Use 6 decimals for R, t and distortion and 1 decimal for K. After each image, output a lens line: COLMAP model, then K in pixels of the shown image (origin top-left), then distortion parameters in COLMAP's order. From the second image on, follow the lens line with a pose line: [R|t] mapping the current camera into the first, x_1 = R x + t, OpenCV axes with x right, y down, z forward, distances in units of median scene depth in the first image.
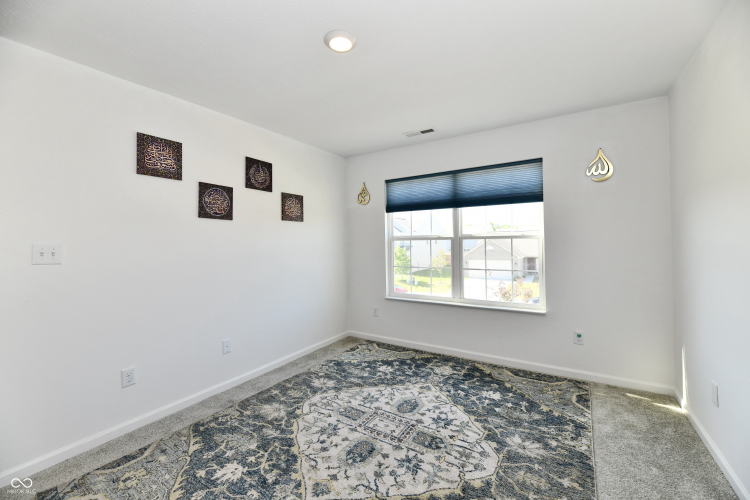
lens RADIAL K [[308.0, 0, 379.4], [0, 308.0, 246.1], [0, 0, 1]] dist [-0.001272, -0.002408]
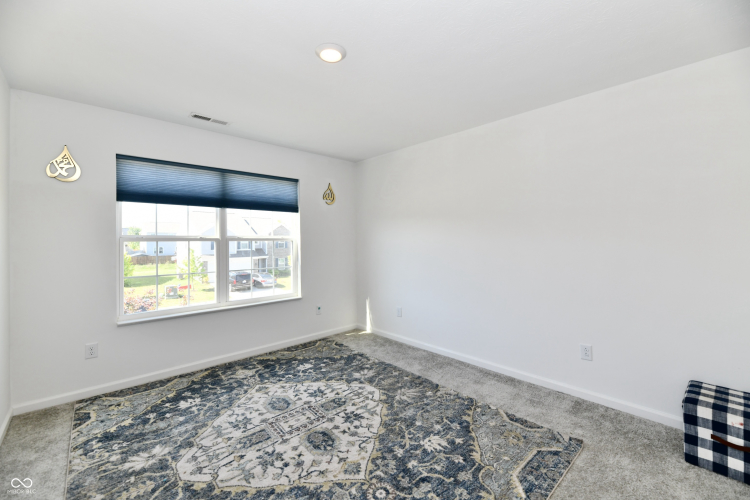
lens RADIAL K [[308.0, 0, 380.5], [0, 308.0, 246.0], [0, 0, 1]] dist [-0.001272, -0.002408]
pose [[0.252085, -0.001416, 0.967704, -0.703525], [0.020037, 0.999792, -0.003757, 0.010313], [-0.967498, 0.020337, 0.252061, 0.361747]]
